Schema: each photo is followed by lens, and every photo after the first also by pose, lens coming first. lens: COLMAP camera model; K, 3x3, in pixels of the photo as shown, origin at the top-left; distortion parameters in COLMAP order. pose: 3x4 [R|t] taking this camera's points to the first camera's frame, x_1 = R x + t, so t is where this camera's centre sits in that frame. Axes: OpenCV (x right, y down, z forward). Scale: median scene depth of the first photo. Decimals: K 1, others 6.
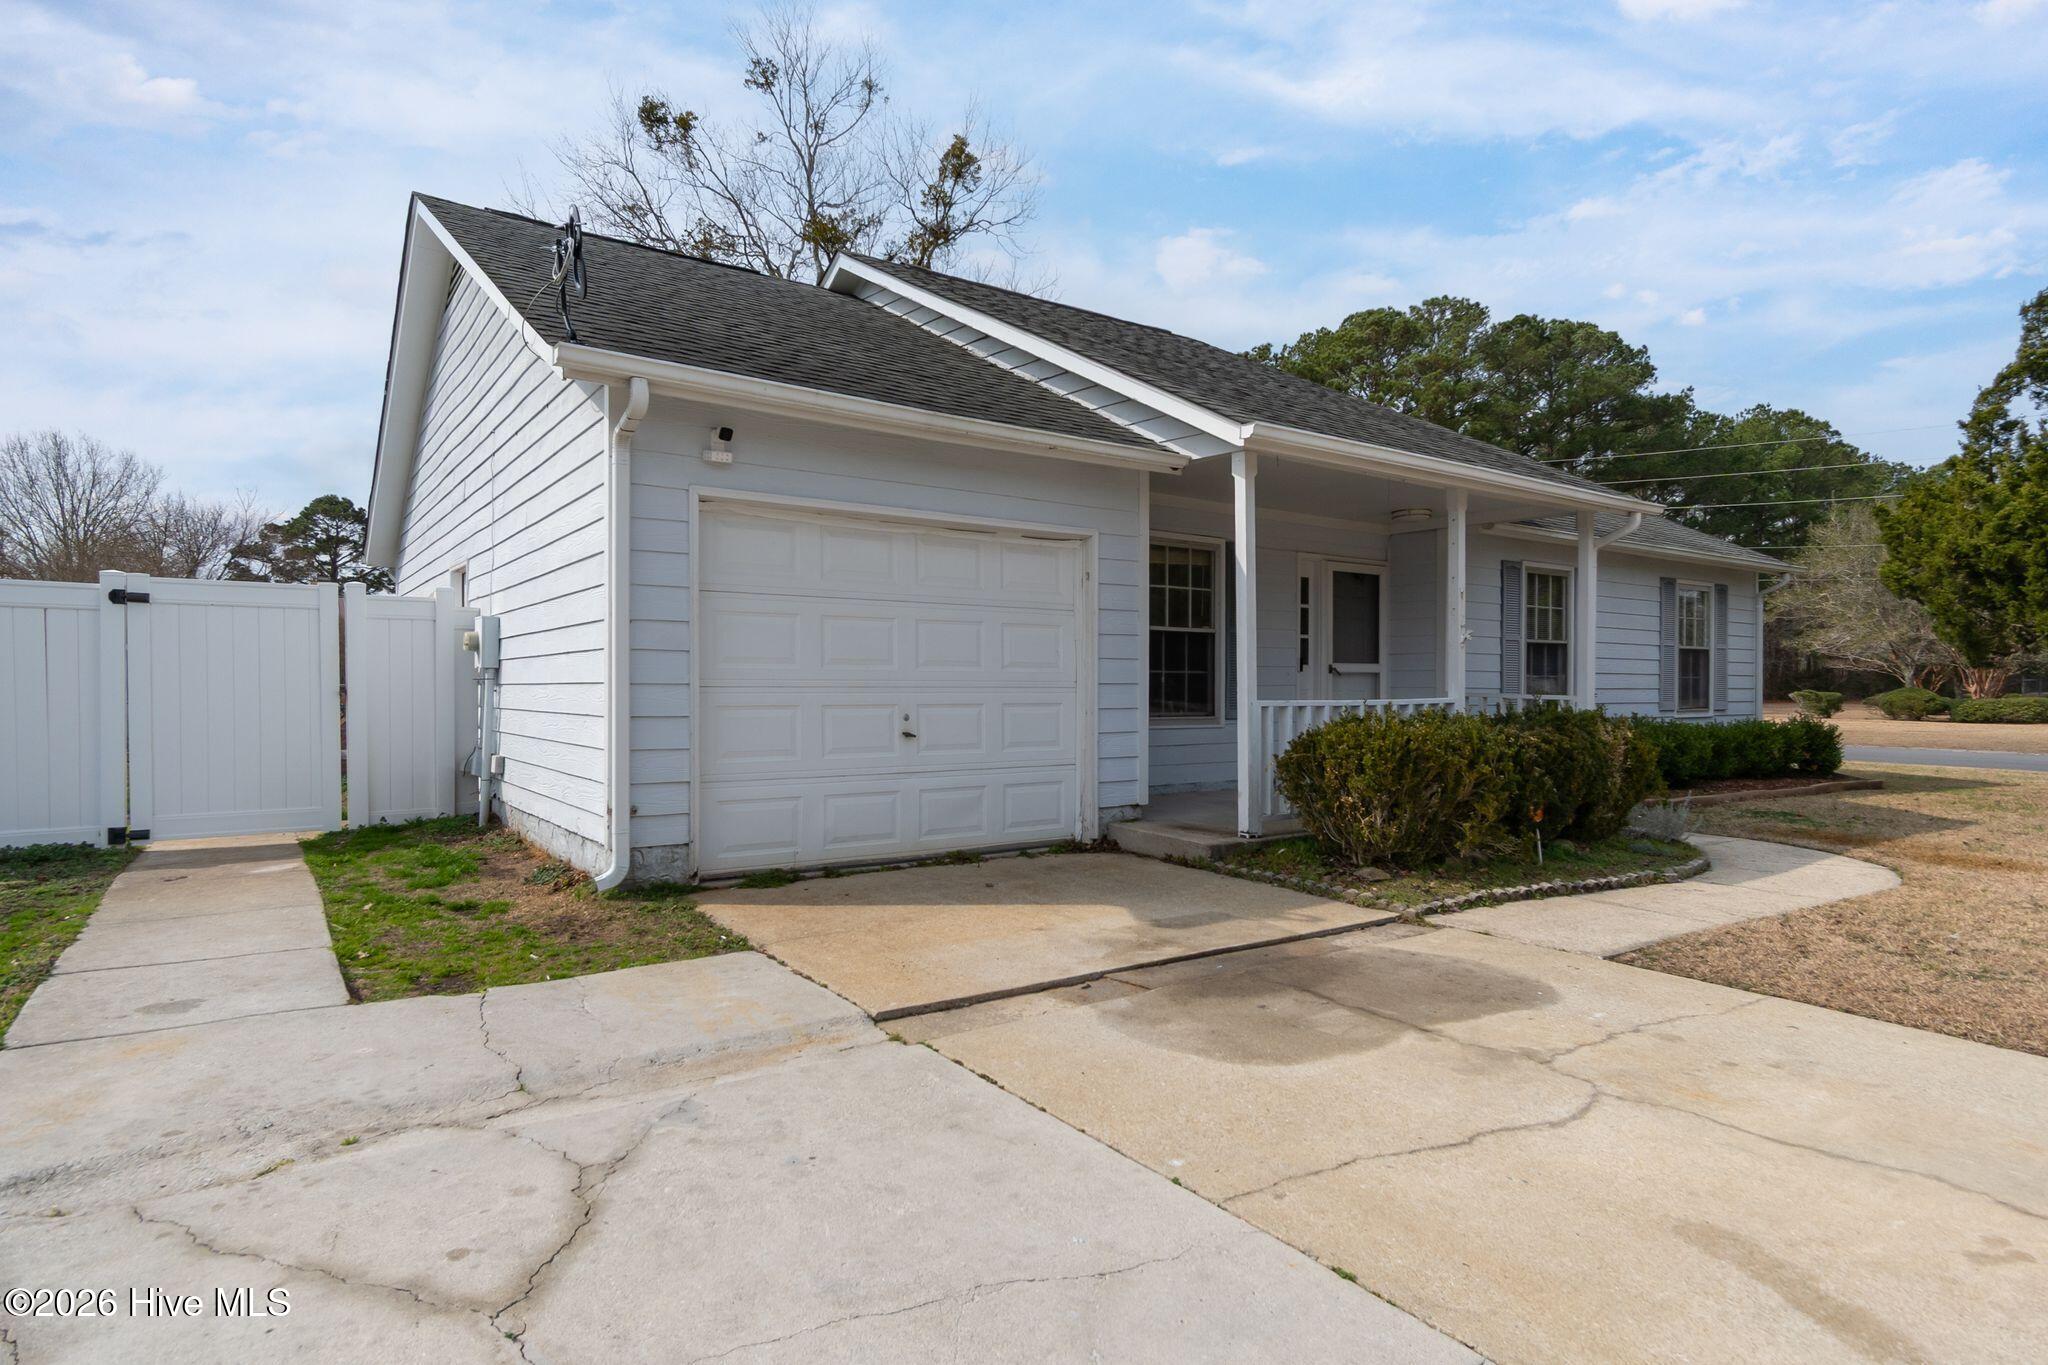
lens RADIAL K [[1105.6, 0, 1029.3], [0, 1105.6, 718.3], [0, 0, 1]] dist [0.002819, 0.001029]
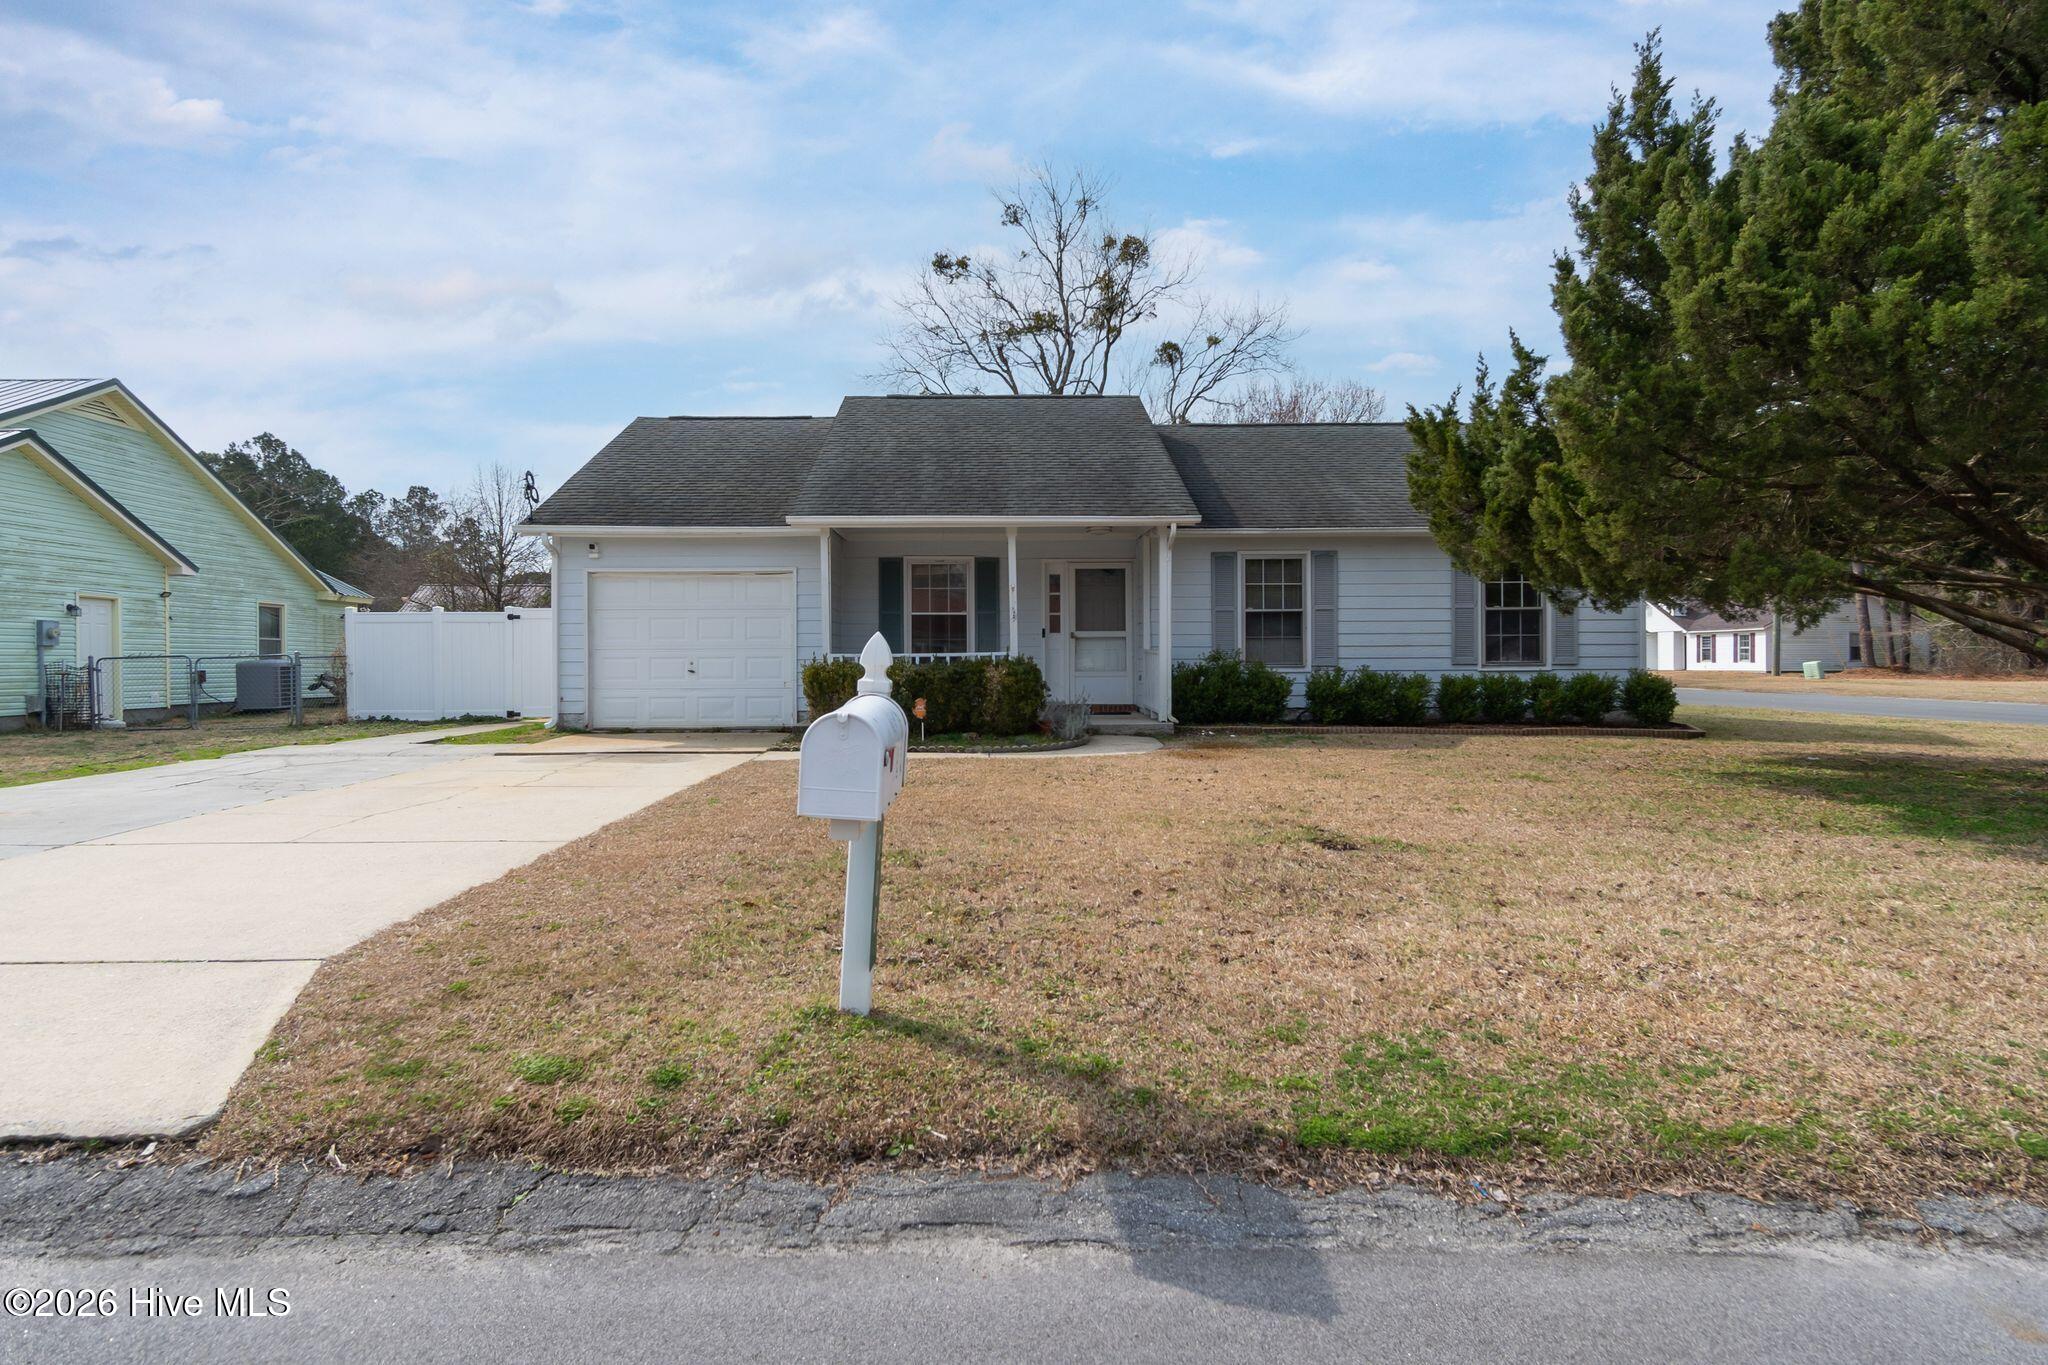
lens RADIAL K [[1109.0, 0, 994.2], [0, 1109.0, 670.0], [0, 0, 1]] dist [0.003526, 0.000461]
pose [[0.816635, -0.003007, -0.577147, 1.296570], [-0.009354, 0.999786, -0.018445, 0.037803], [0.577079, 0.020462, 0.816432, -0.340825]]
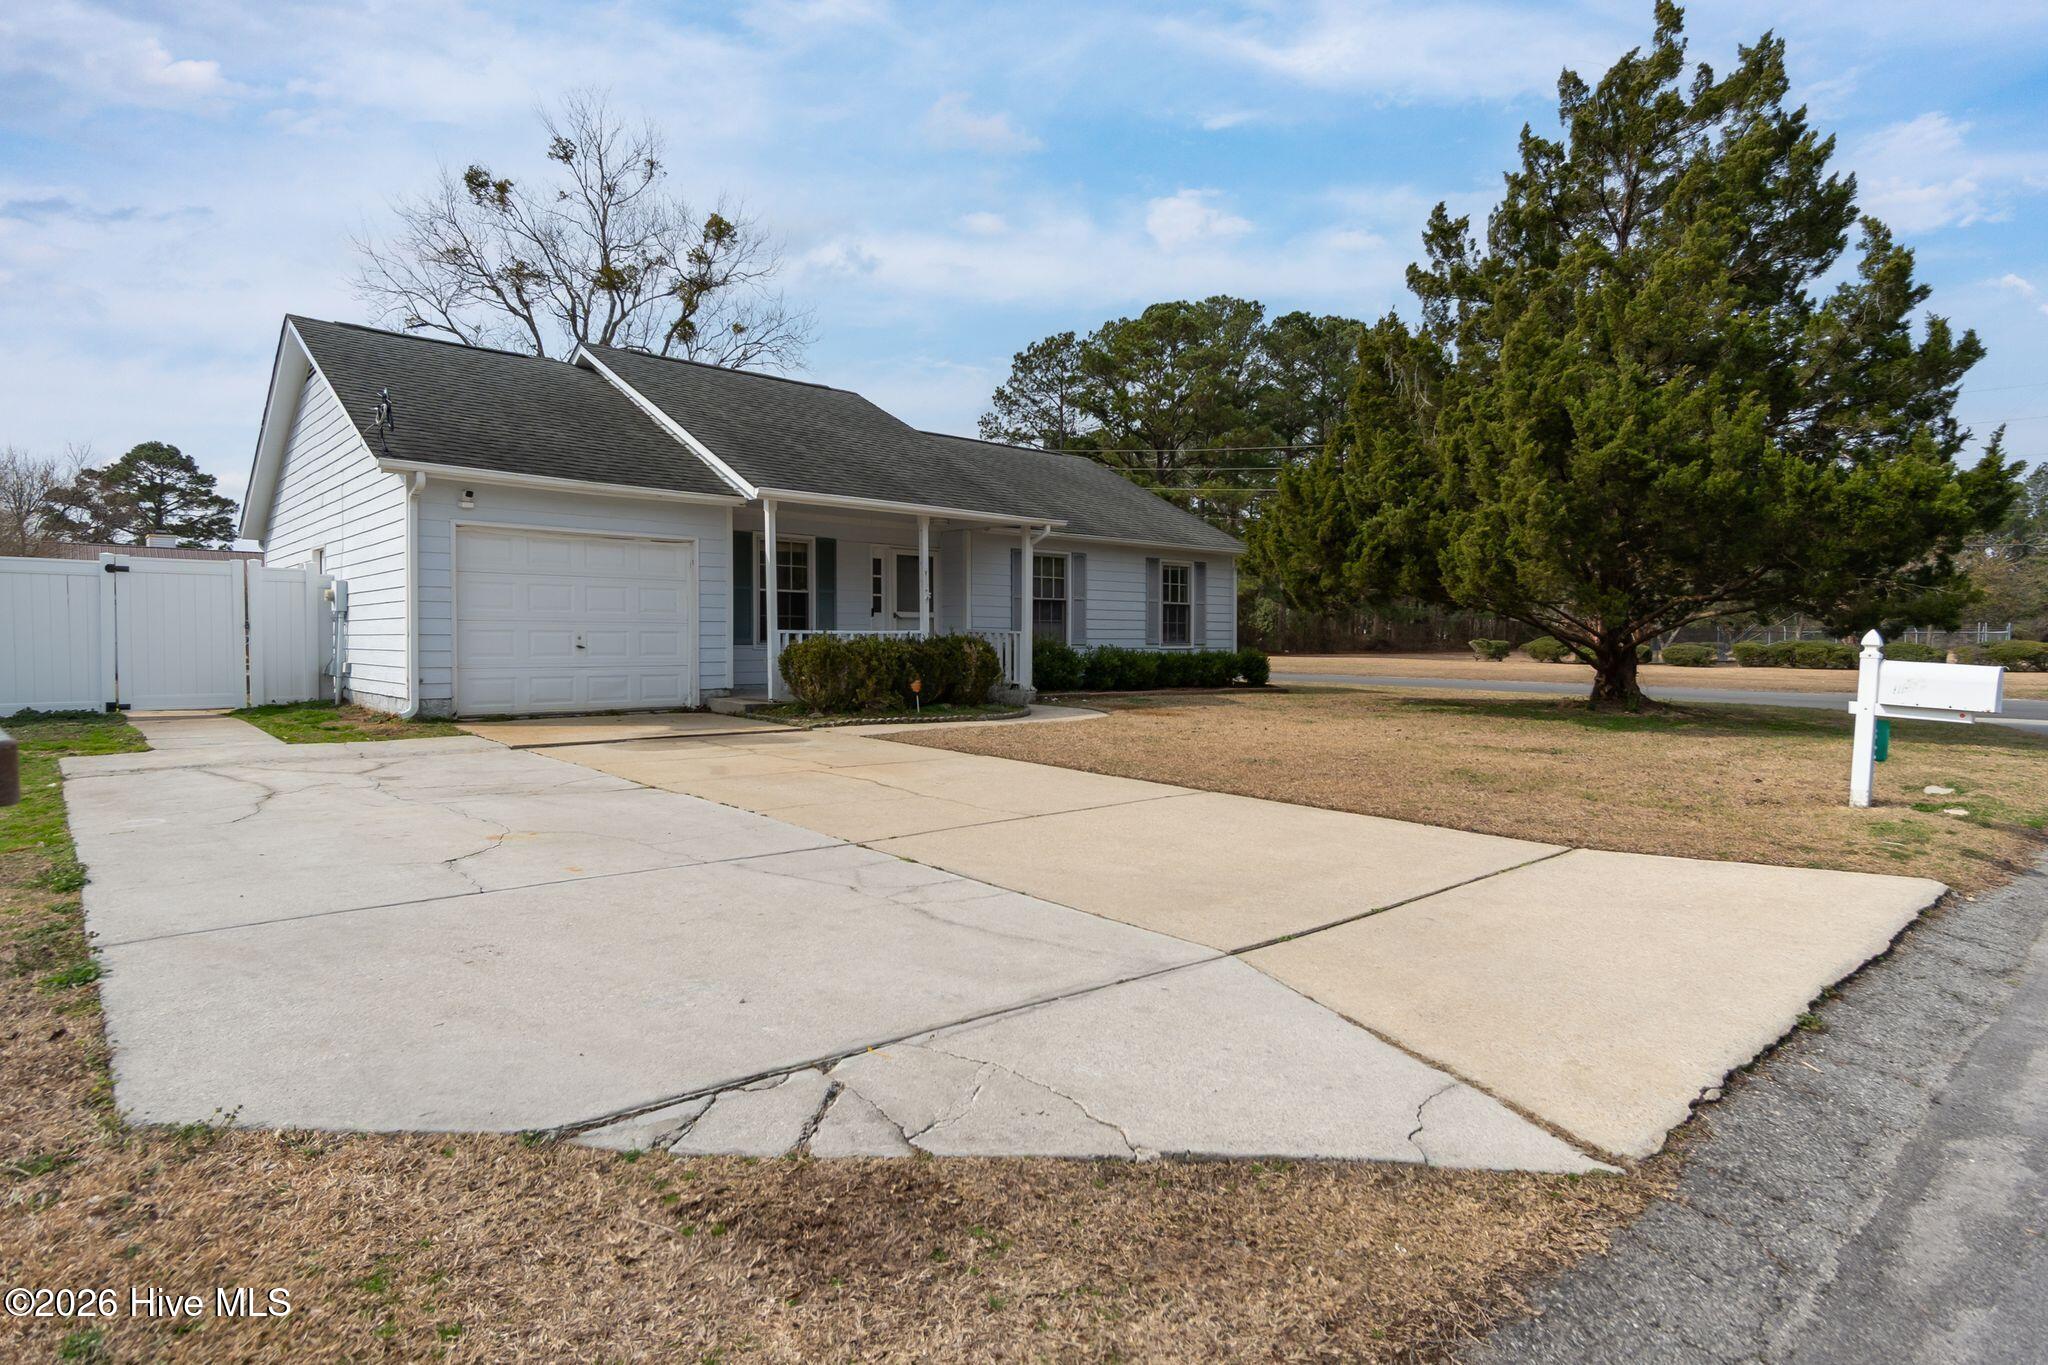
lens RADIAL K [[1085.4, 0, 1032.0], [0, 1085.4, 672.8], [0, 0, 1]] dist [0.003915, 0.001274]
pose [[0.992672, -0.002333, 0.120814, 0.346643], [0.002067, 0.999995, 0.002328, 0.045414], [-0.120818, -0.002061, 0.992672, -0.750344]]
